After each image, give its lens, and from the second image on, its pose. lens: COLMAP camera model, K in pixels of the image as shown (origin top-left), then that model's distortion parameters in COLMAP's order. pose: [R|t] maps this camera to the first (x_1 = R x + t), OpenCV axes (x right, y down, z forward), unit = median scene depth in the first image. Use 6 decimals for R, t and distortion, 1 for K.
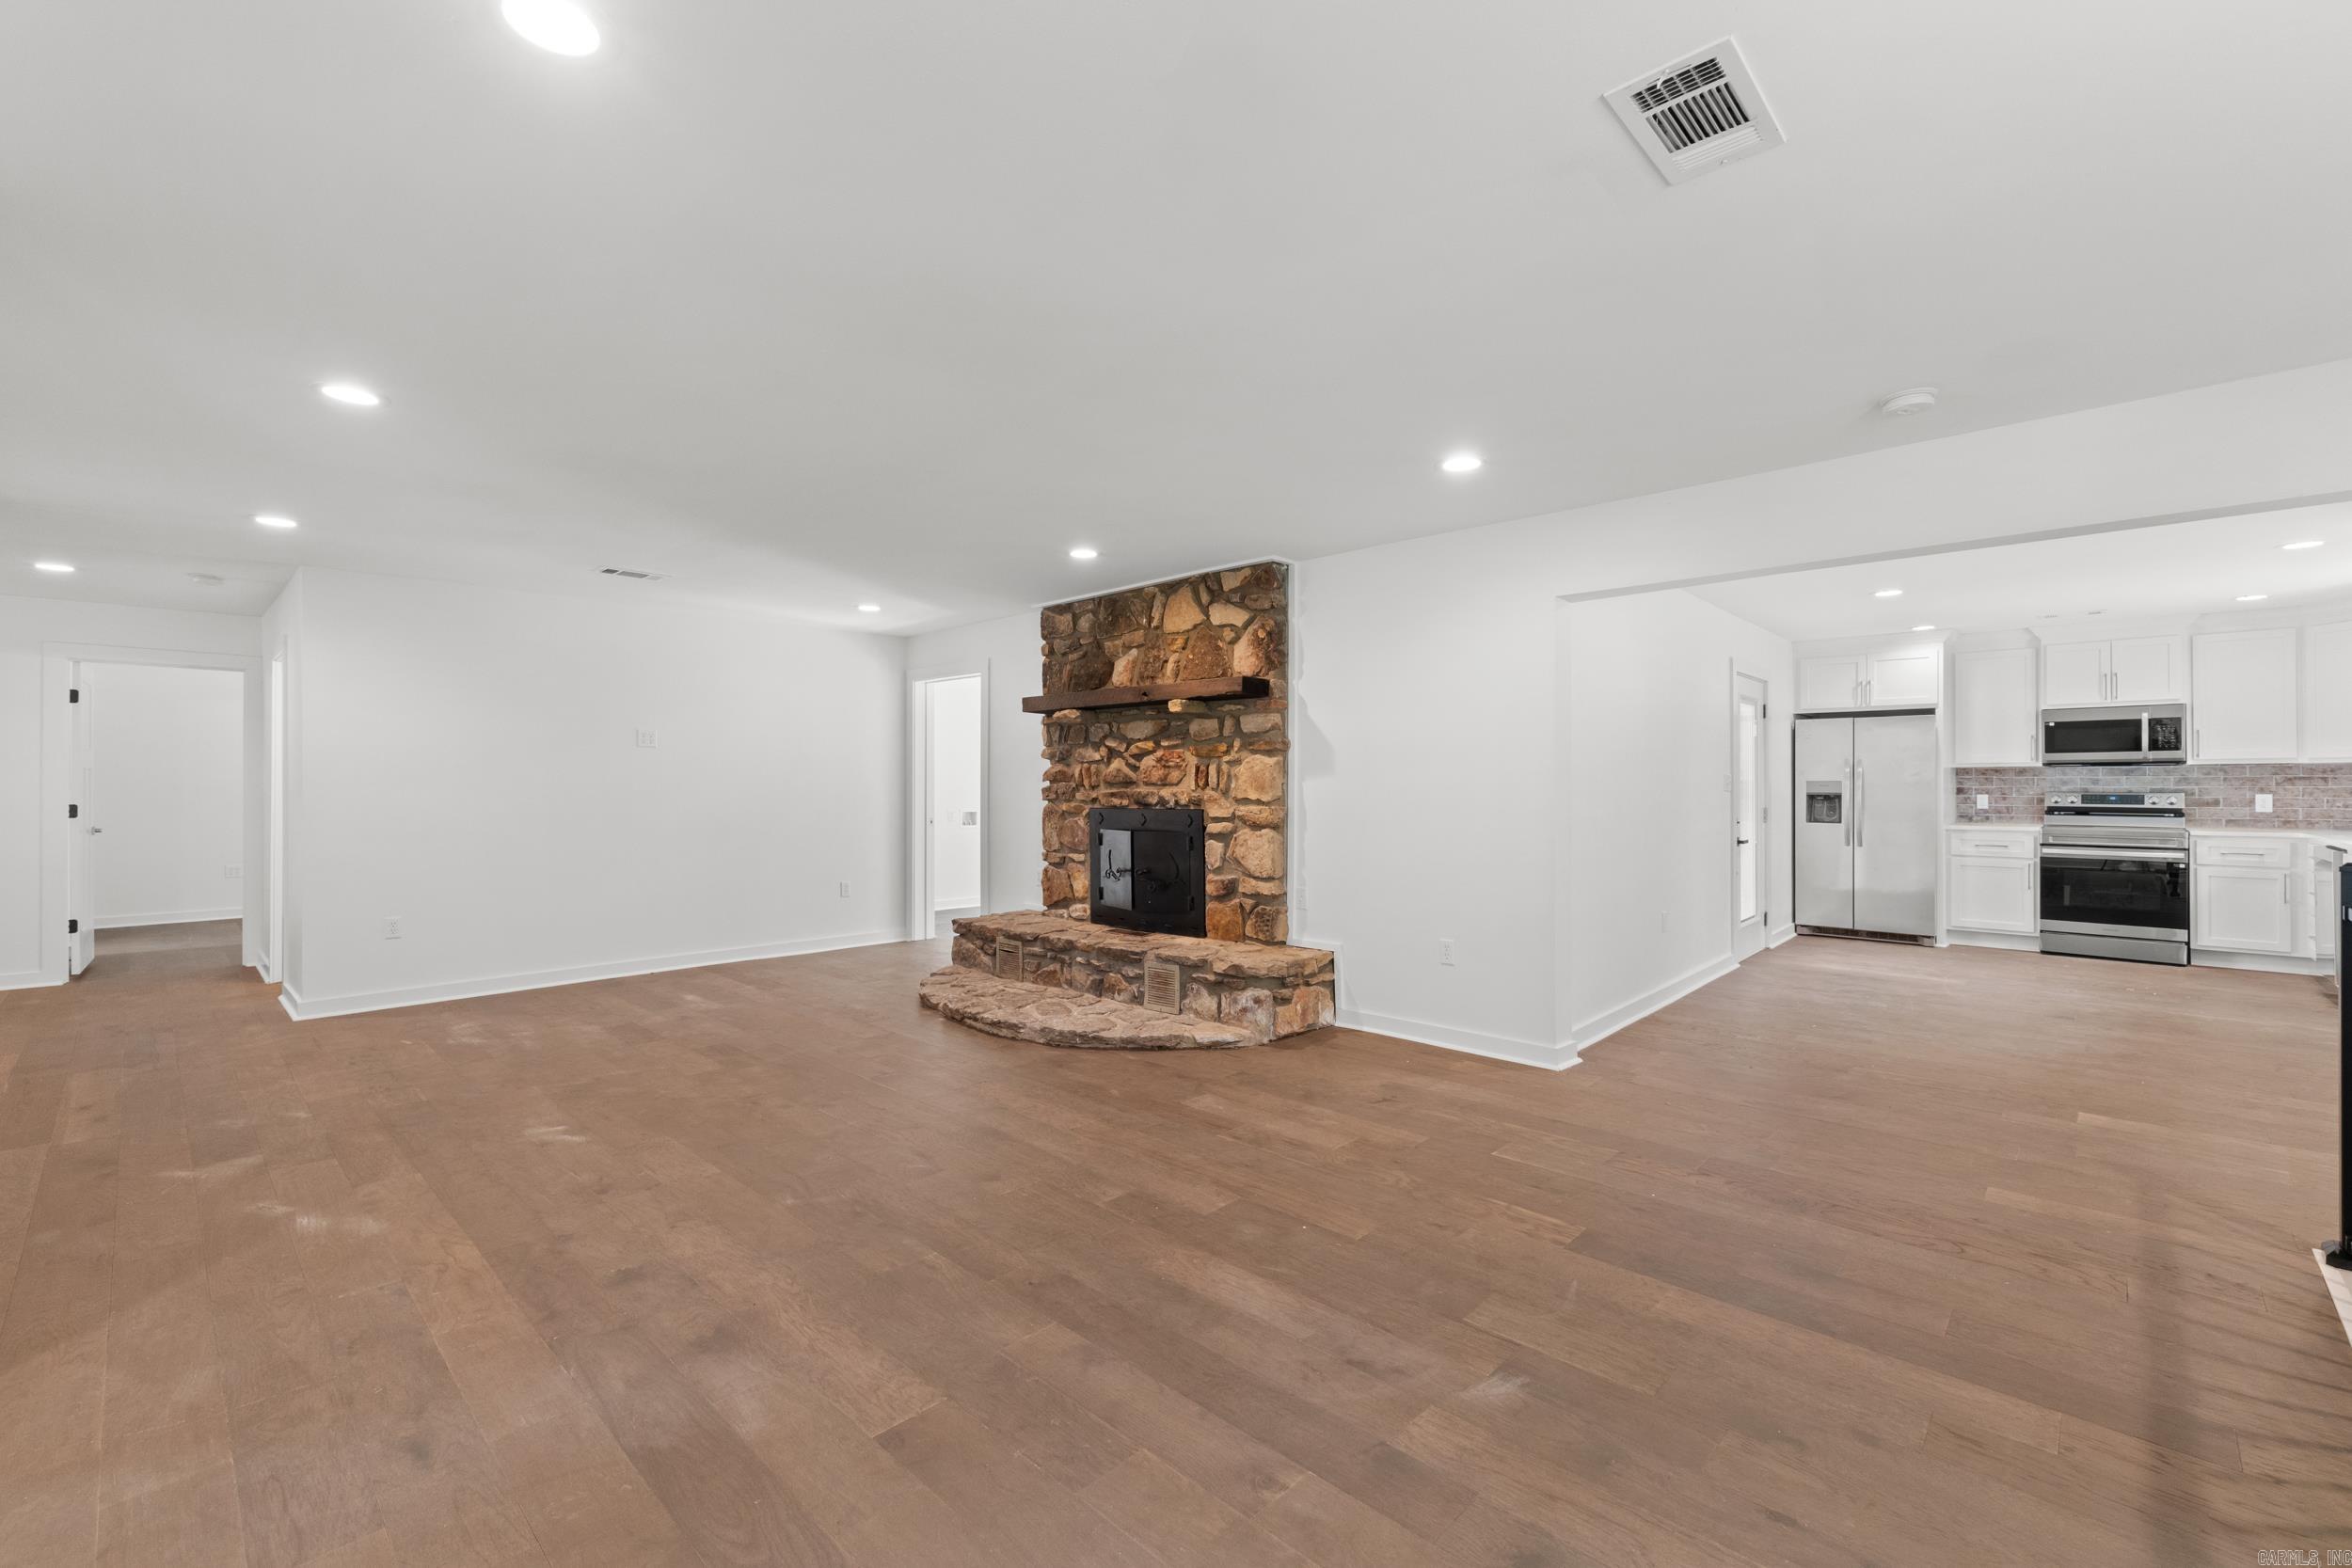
lens RADIAL K [[986.6, 0, 1201.9], [0, 986.6, 792.4], [0, 0, 1]] dist [0.000694, 0.000060]
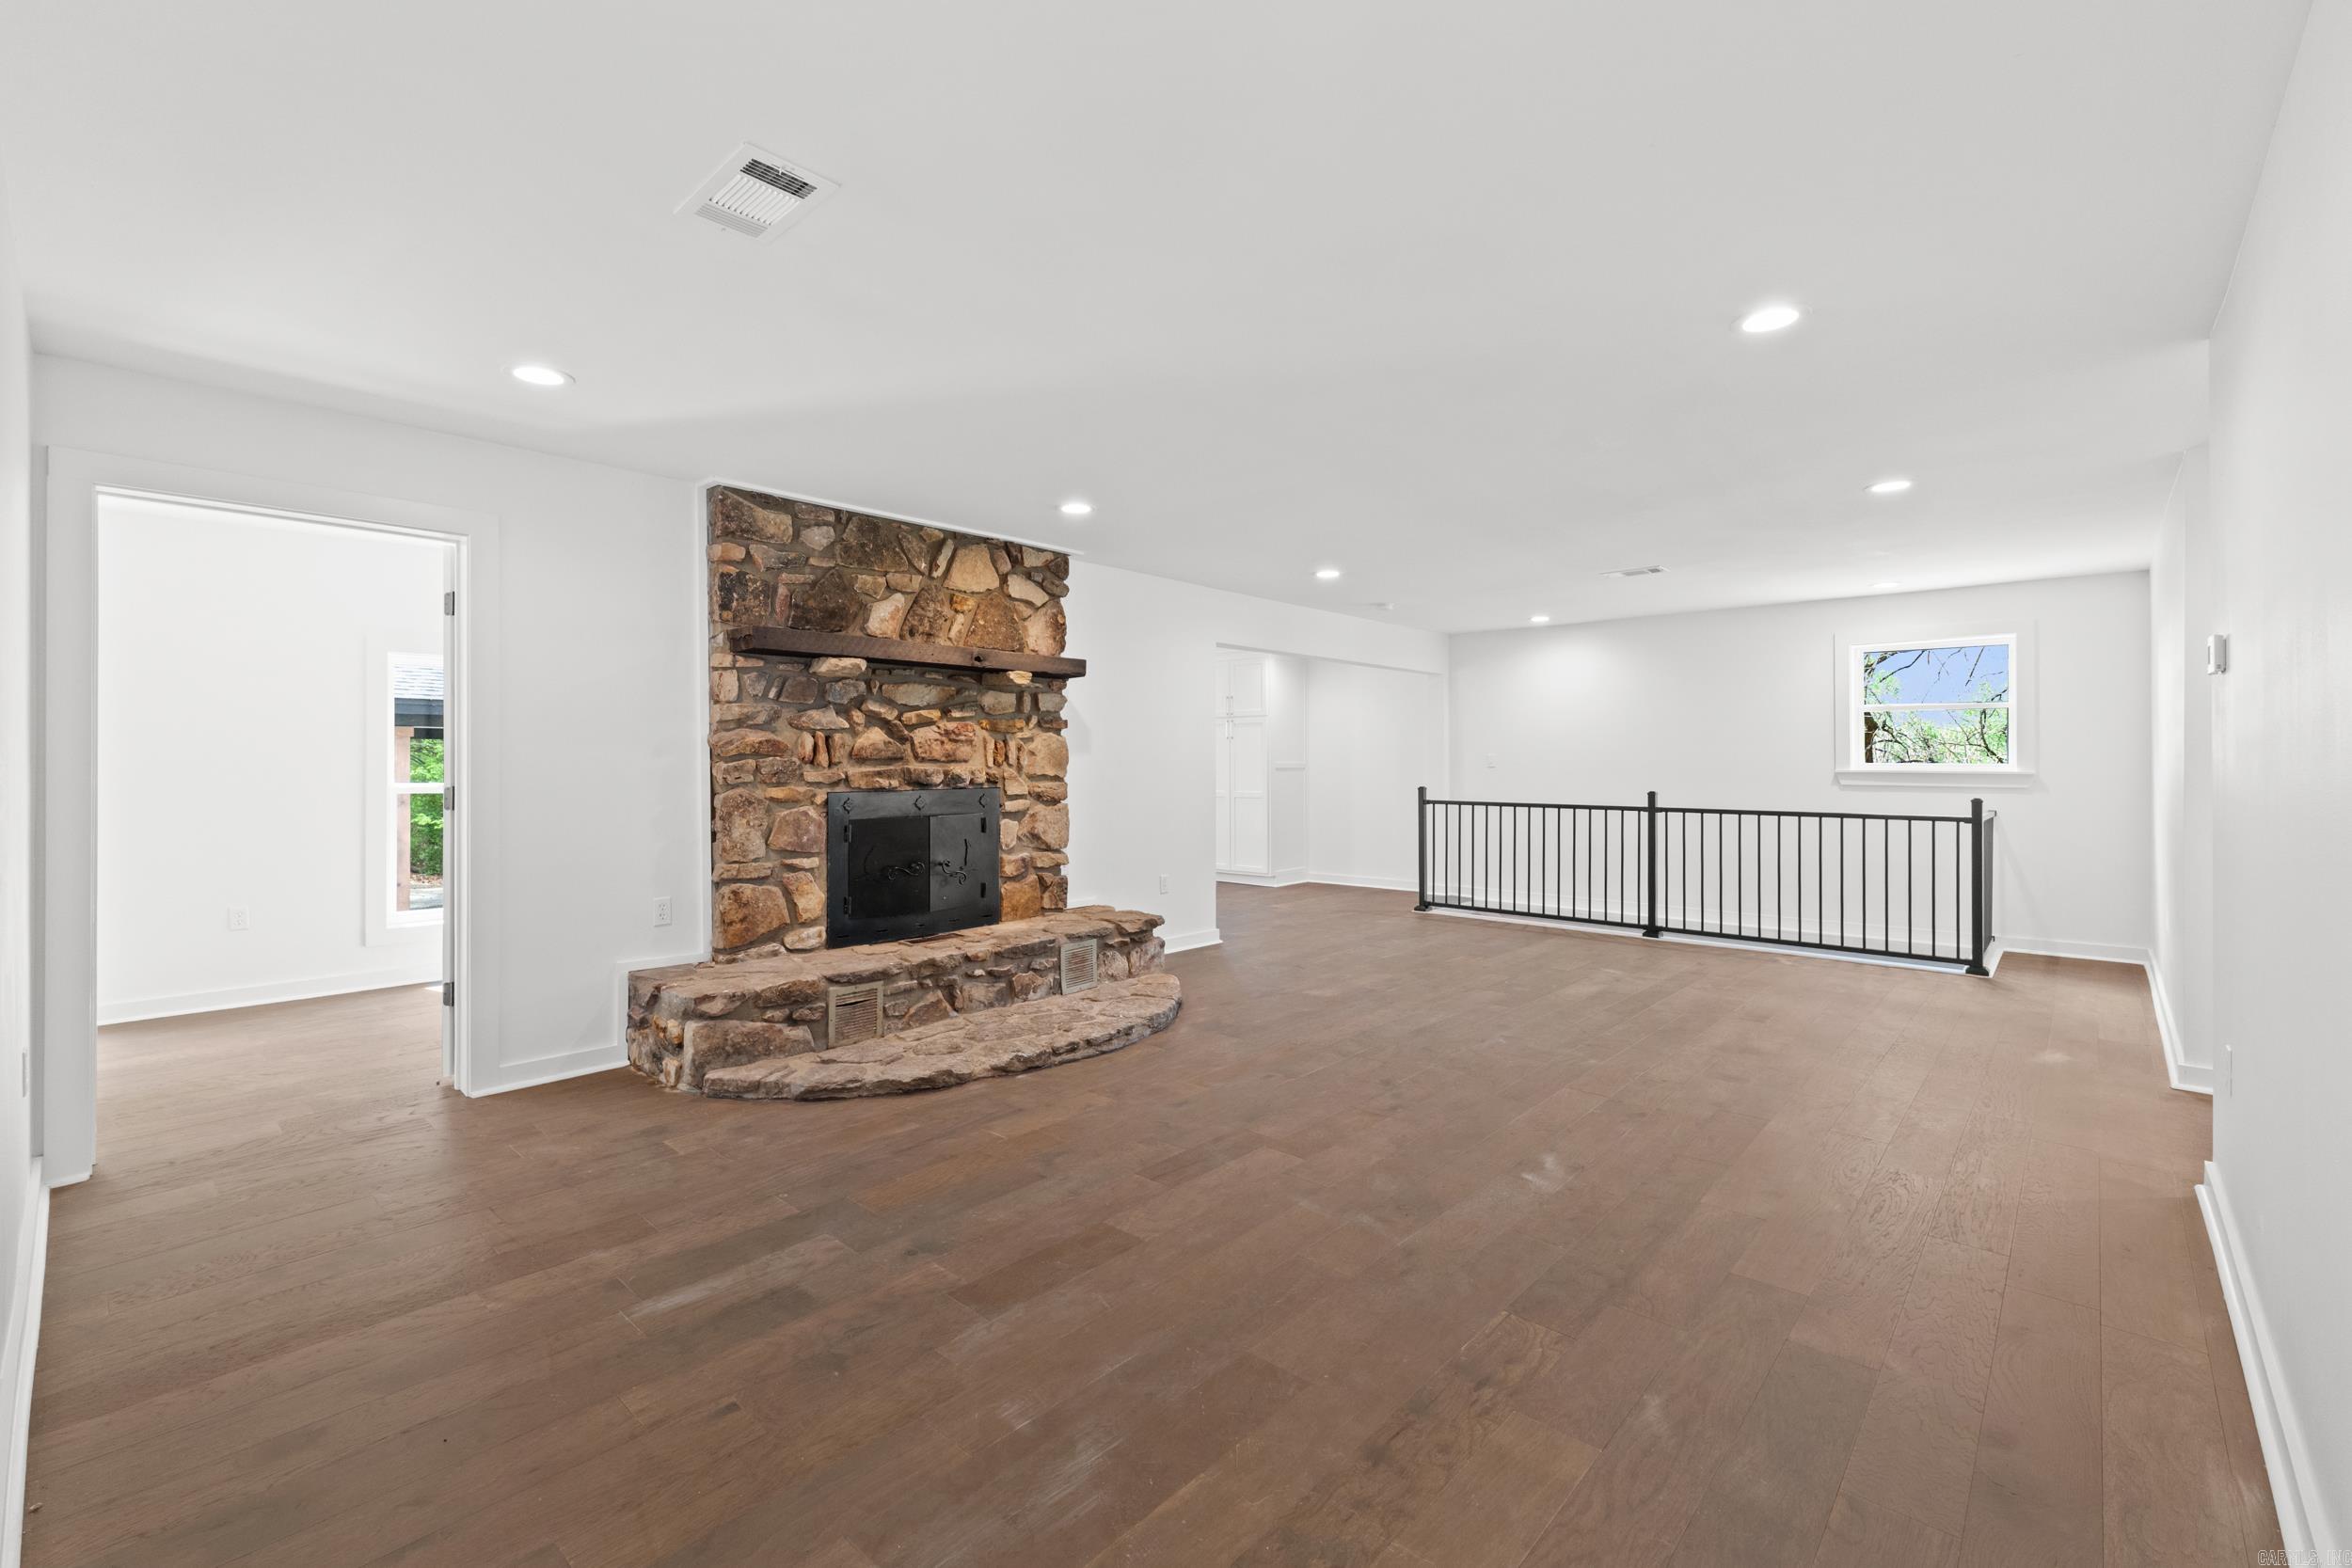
lens RADIAL K [[995.4, 0, 1171.2], [0, 995.4, 771.3], [0, 0, 1]] dist [-0.000433, -0.000106]
pose [[-0.000021, -0.010202, 0.999948, -0.961104], [0.004489, 0.999938, 0.010202, -0.007412], [-0.999990, 0.004489, 0.000024, 0.840290]]
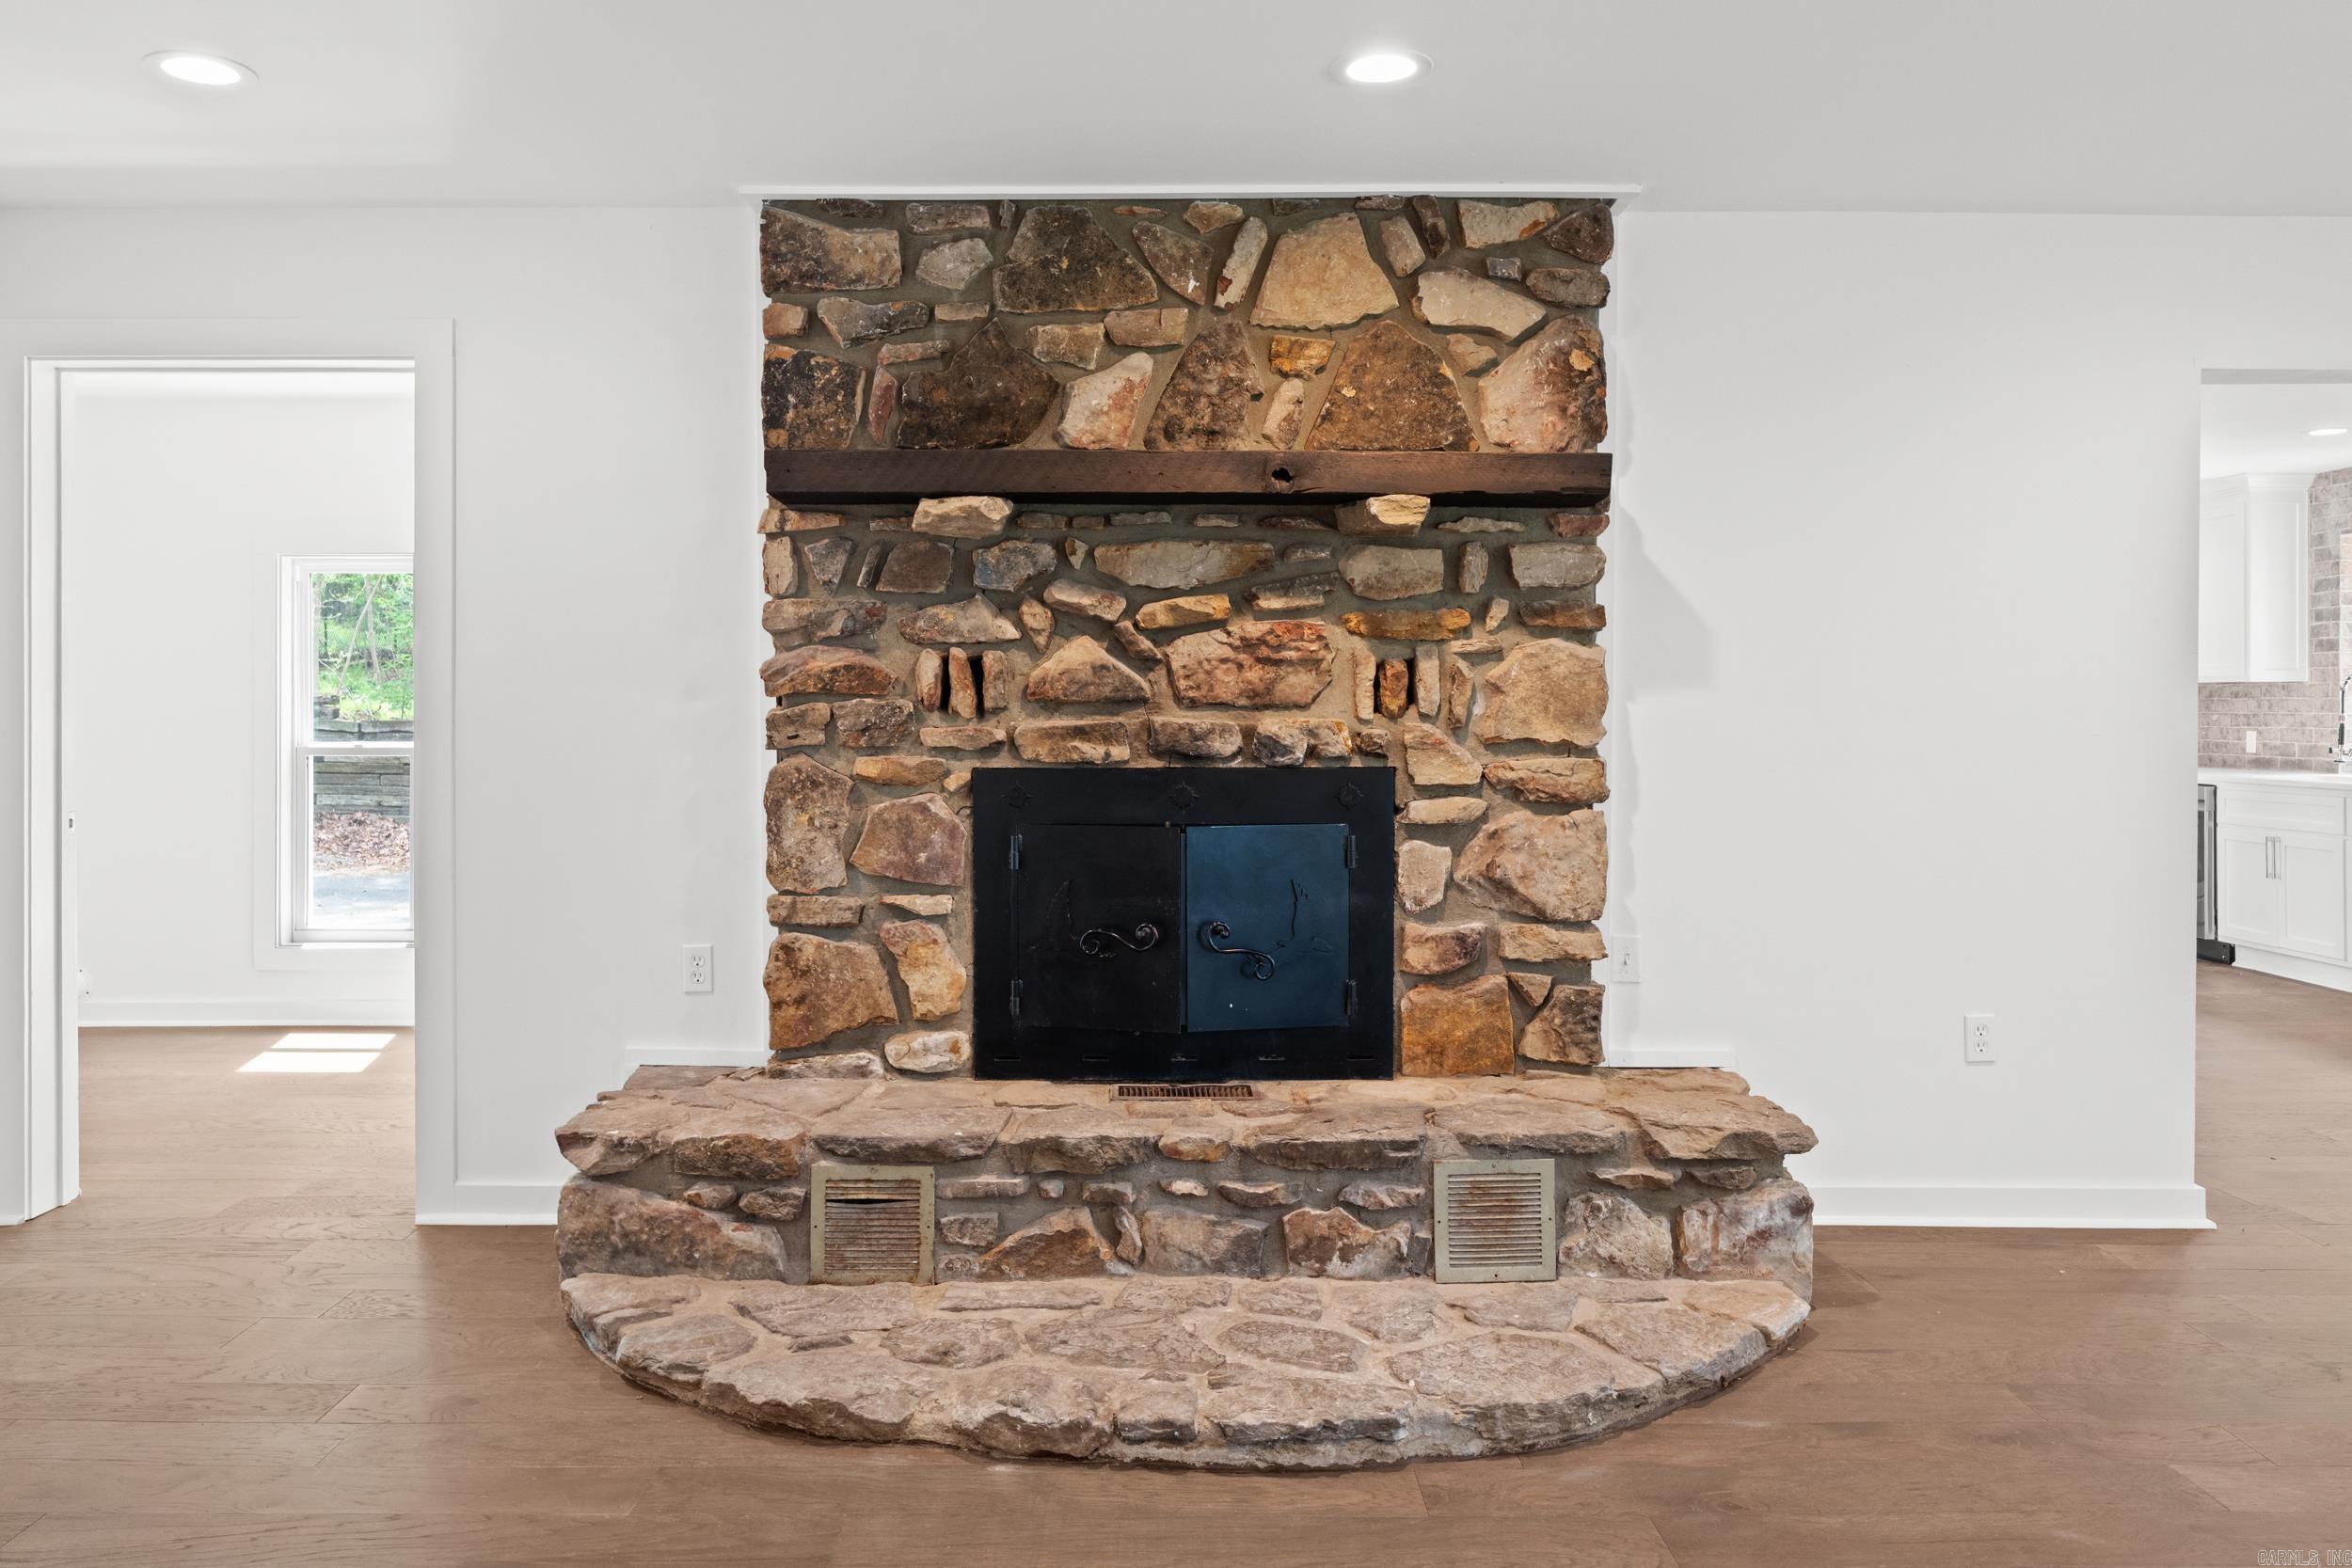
lens RADIAL K [[1677.0, 0, 1161.6], [0, 1677.0, 735.3], [0, 0, 1]] dist [-0.002818, 0.000076]
pose [[0.733118, -0.009188, 0.680040, -0.550843], [0.001553, 0.999929, 0.011837, -0.004581], [-0.680100, -0.007622, 0.733080, 0.555395]]
